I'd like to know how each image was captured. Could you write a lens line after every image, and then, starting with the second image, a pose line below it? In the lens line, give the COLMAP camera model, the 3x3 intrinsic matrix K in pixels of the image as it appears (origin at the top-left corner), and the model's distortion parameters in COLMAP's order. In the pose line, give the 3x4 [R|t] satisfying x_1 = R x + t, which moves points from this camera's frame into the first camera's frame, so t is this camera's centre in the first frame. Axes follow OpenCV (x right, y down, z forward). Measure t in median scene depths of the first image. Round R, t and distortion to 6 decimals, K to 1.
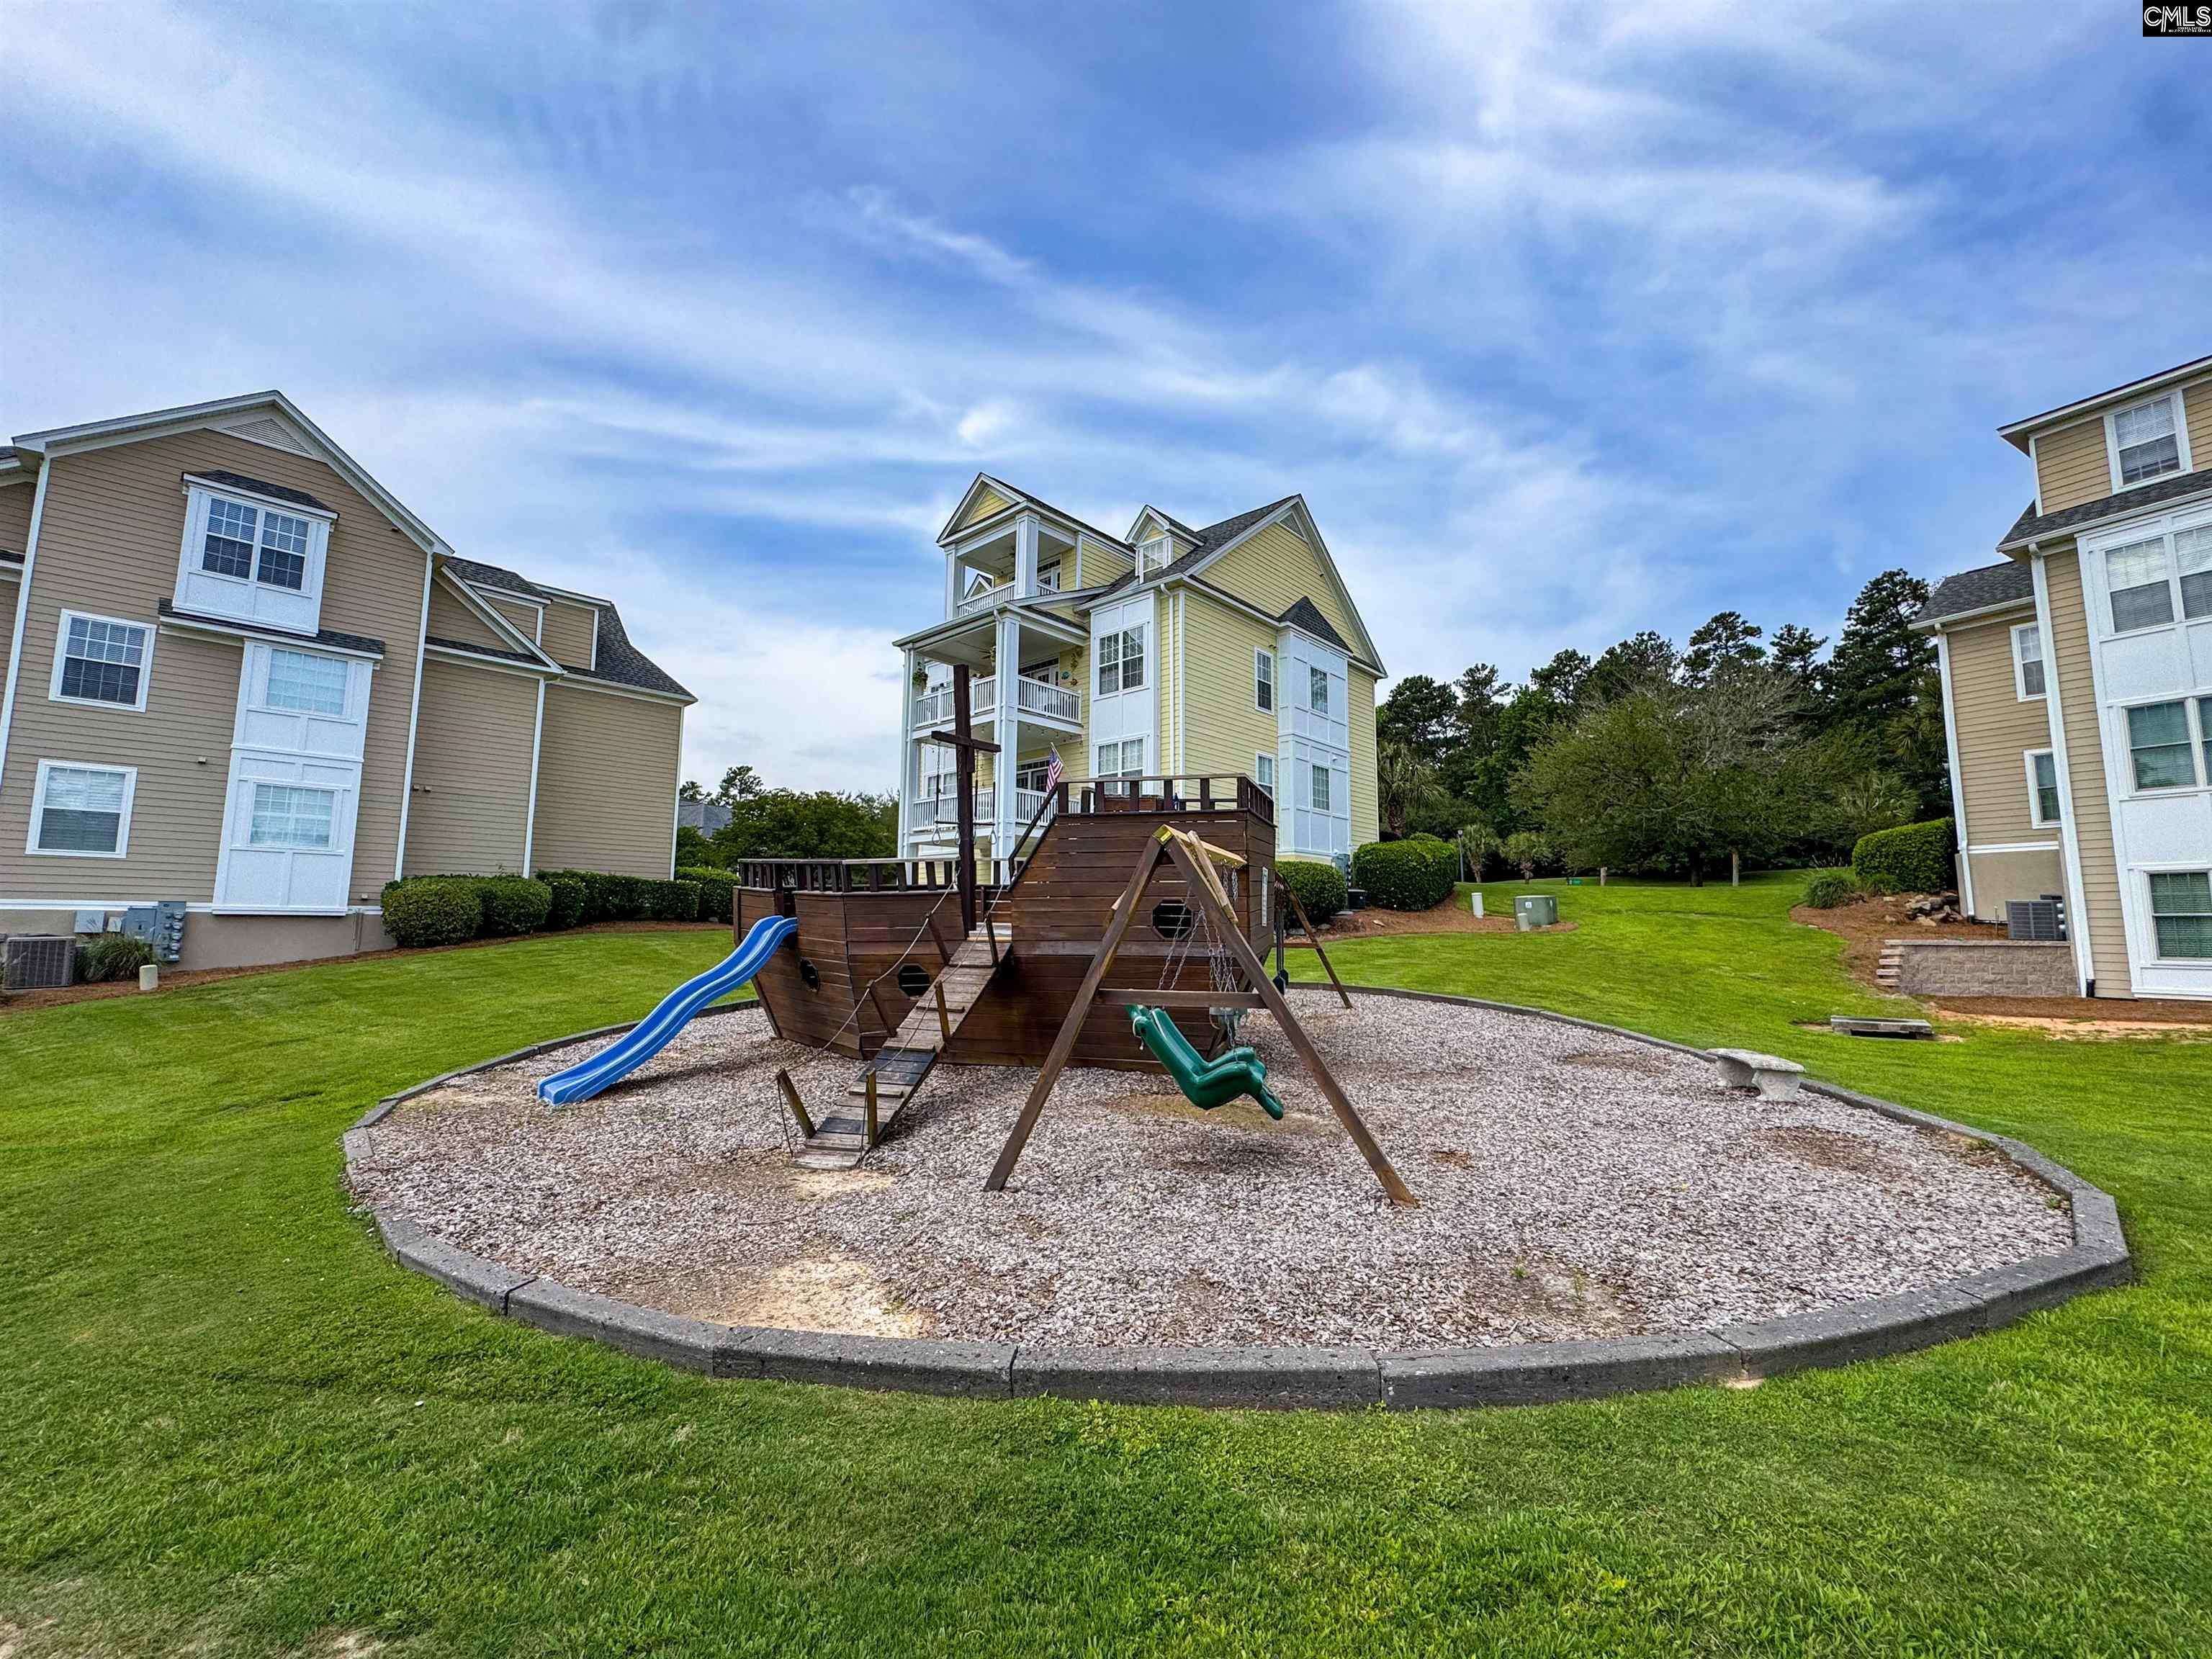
lens RADIAL K [[887.9, 0, 1108.5], [0, 887.9, 814.9], [0, 0, 1]] dist [0.000109, -0.001213]
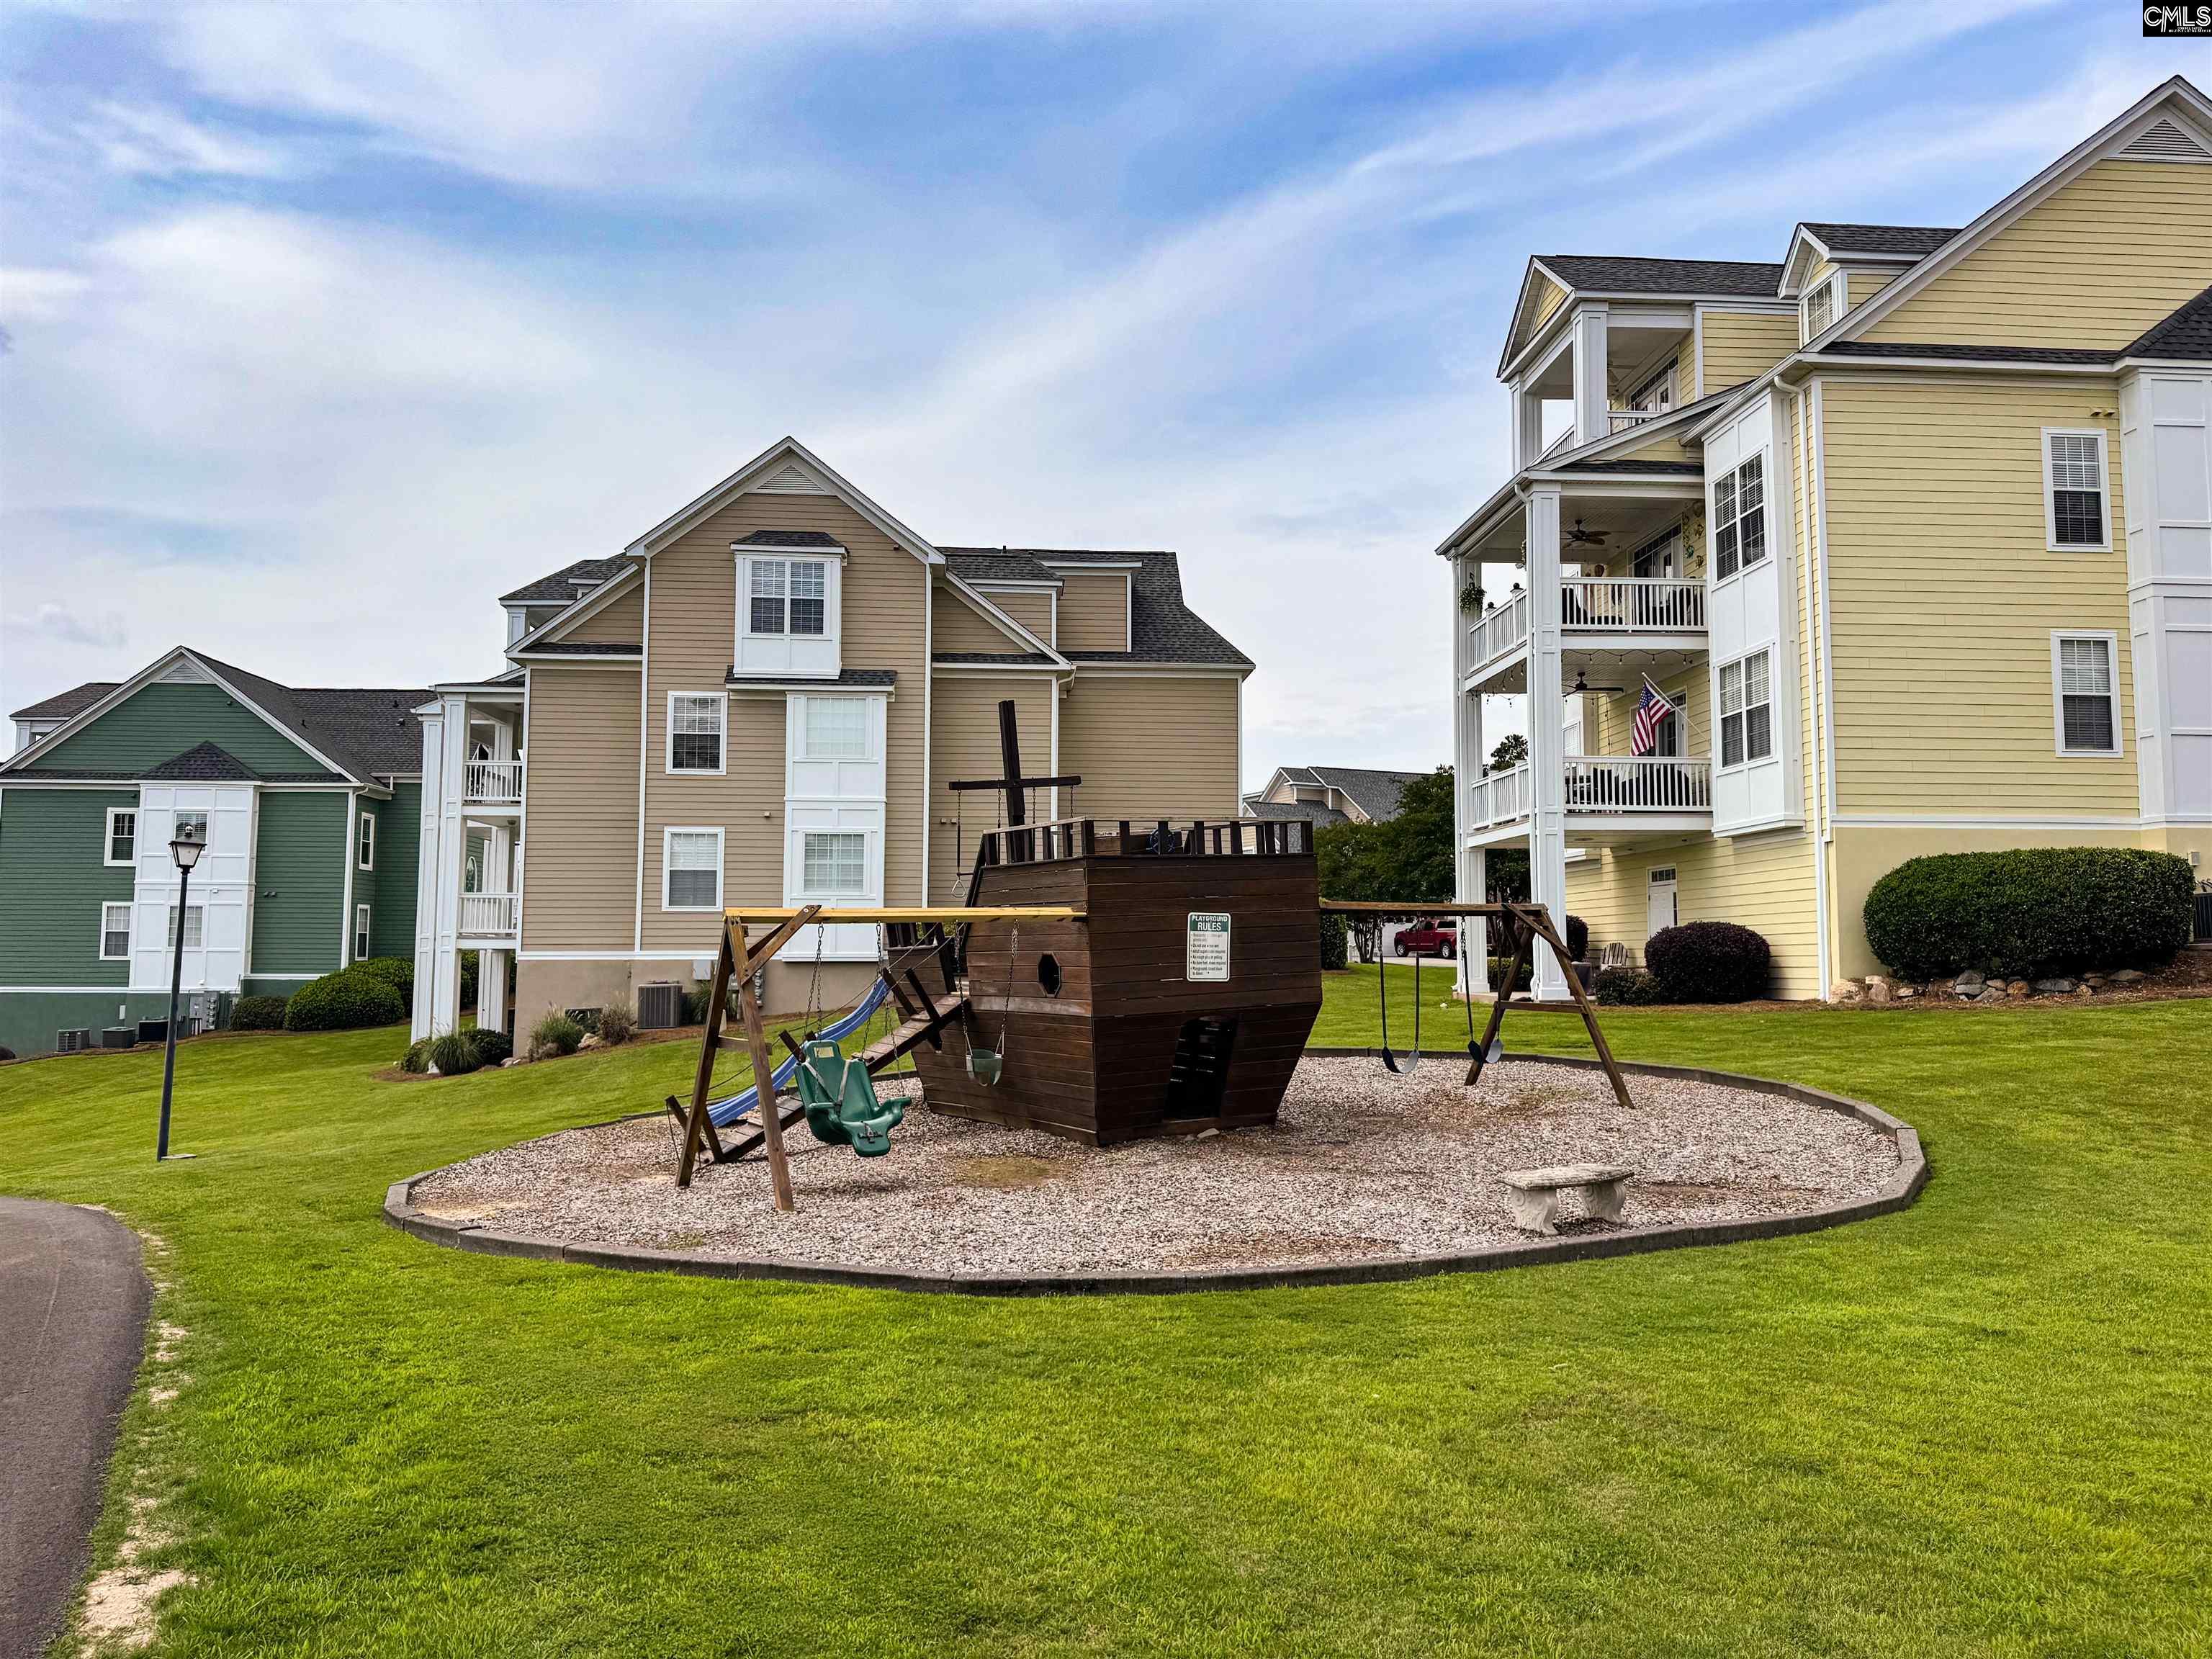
lens RADIAL K [[1537.2, 0, 1106.8], [0, 1537.2, 835.3], [0, 0, 1]] dist [0.033235, -0.006784]
pose [[0.727190, -0.062039, -0.683627, 0.453969], [0.089276, 0.995996, 0.004577, -0.008926], [0.680606, -0.064360, 0.729817, -0.046622]]
